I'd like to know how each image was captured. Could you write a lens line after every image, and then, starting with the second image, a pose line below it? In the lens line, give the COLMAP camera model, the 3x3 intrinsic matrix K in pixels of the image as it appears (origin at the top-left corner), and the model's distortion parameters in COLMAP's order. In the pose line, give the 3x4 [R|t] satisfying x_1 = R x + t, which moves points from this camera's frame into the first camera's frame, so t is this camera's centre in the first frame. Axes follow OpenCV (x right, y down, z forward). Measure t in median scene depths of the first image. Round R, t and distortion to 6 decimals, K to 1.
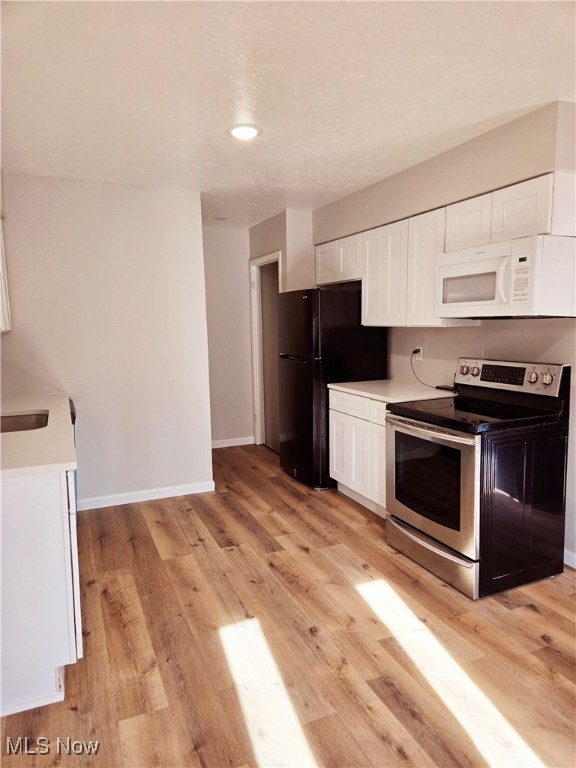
lens RADIAL K [[510.0, 0, 288.0], [0, 510.0, 384.0], [0, 0, 1]] dist [0.071662, -0.055070]
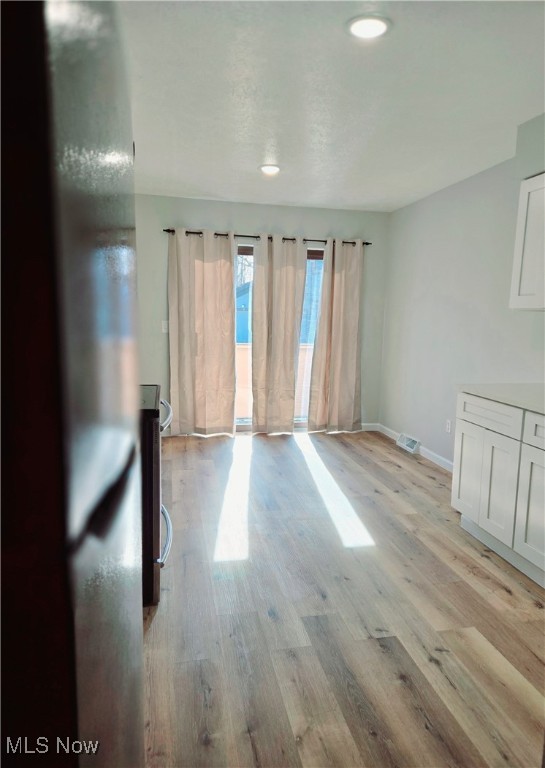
lens RADIAL K [[513.3, 0, 285.0], [0, 513.3, 388.1], [0, 0, 1]] dist [0.058230, -0.001604]
pose [[-0.981752, -0.033928, 0.187116, -0.121461], [0.015771, 0.966040, 0.257911, -0.189727], [-0.189512, 0.256156, -0.947876, 1.818075]]
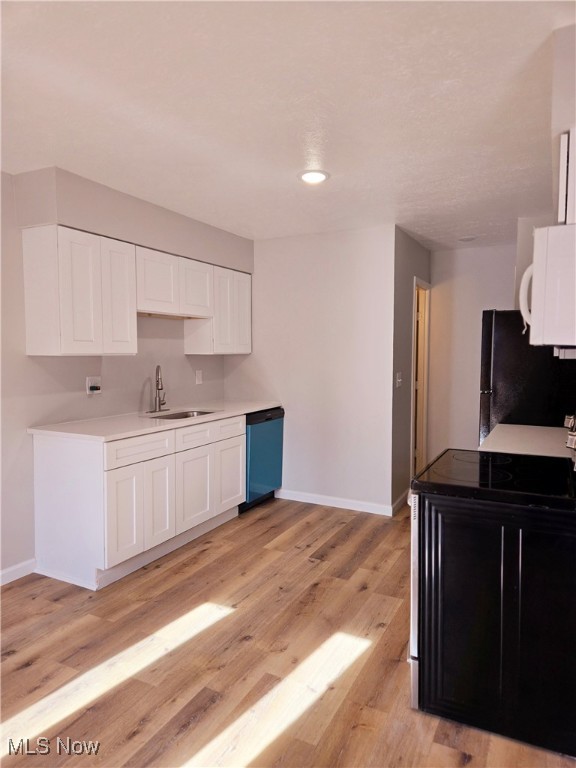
lens RADIAL K [[510.0, 0, 288.0], [0, 510.0, 384.0], [0, 0, 1]] dist [0.071662, -0.055070]
pose [[0.626522, 0.069354, -0.776312, 0.750208], [-0.104827, 0.994481, 0.004244, -0.047848], [0.772322, 0.078720, 0.630335, 0.297239]]
